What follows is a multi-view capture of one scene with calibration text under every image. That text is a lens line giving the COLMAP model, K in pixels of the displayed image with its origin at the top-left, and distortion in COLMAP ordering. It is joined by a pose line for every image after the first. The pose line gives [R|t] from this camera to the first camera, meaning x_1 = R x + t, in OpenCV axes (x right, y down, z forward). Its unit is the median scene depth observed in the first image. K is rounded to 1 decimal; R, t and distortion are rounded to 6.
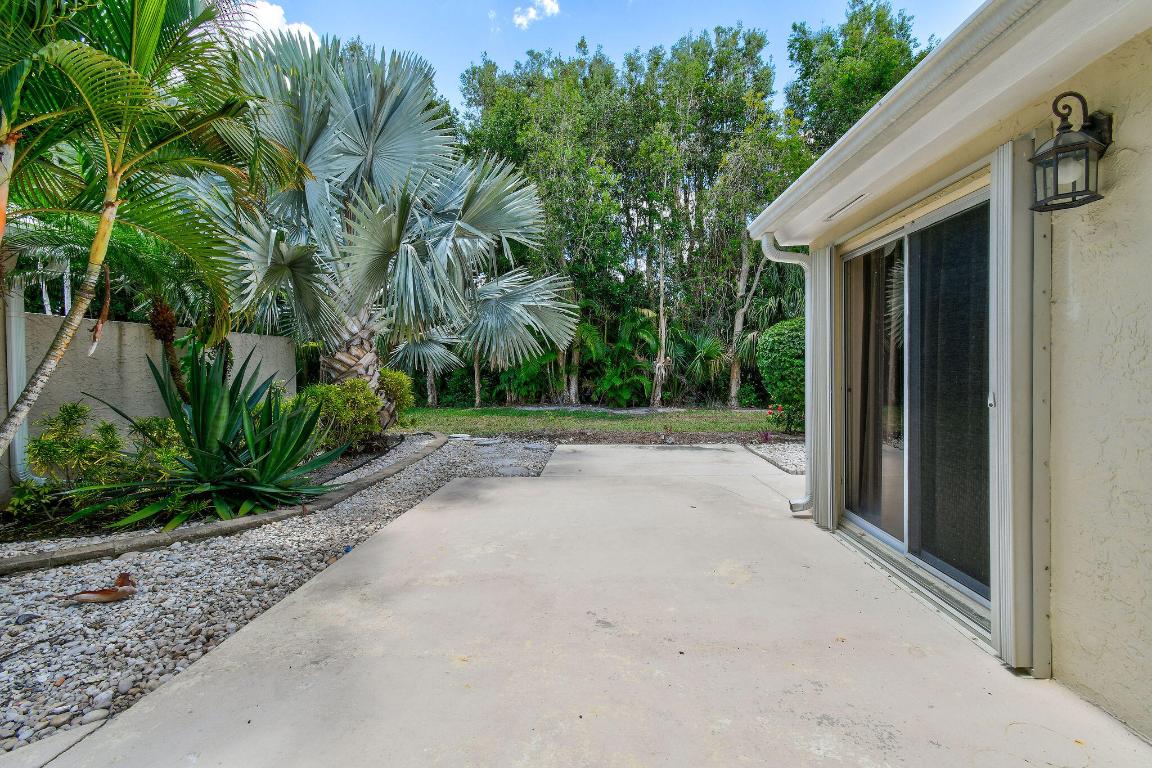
lens RADIAL K [[491.5, 0, 579.5], [0, 491.5, 375.6], [0, 0, 1]] dist [0.016186, -0.000265]
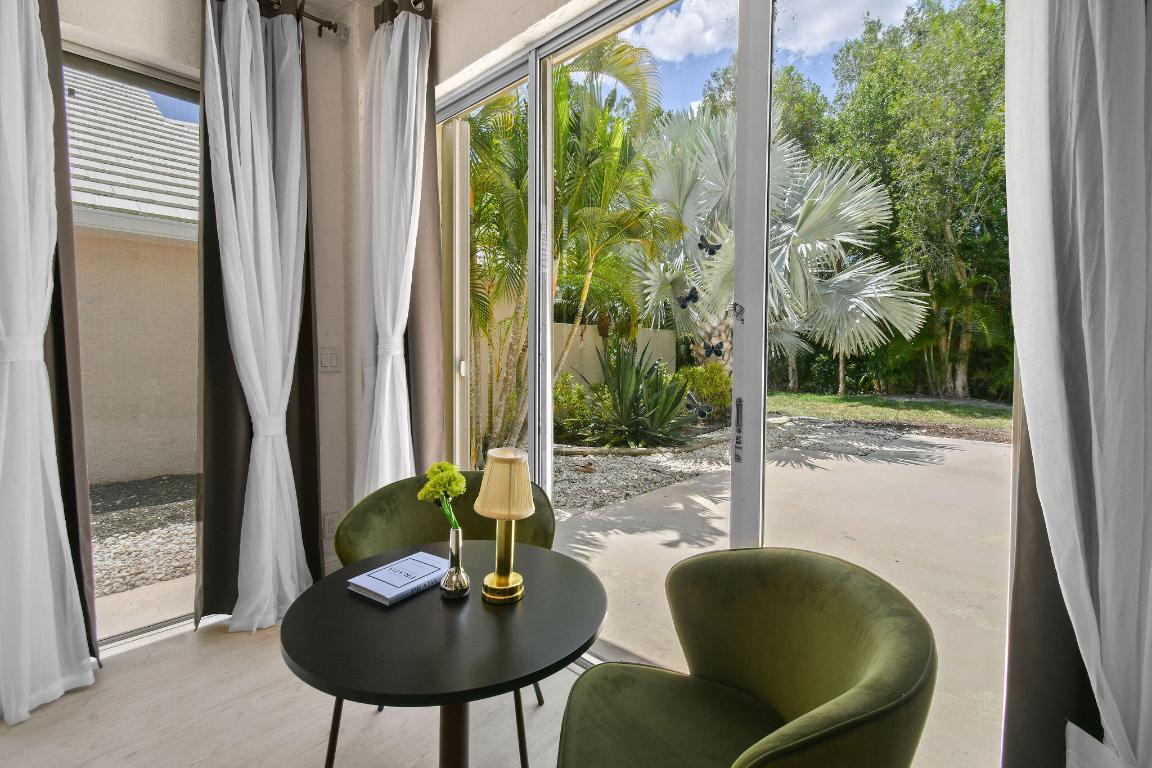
lens RADIAL K [[521.8, 0, 576.5], [0, 521.8, 368.5], [0, 0, 1]] dist [0.000227, -0.000145]
pose [[0.751648, 0.032235, -0.658776, 0.215355], [-0.020534, 0.999465, 0.025477, -0.006205], [0.659245, -0.005622, 0.751907, -0.326878]]
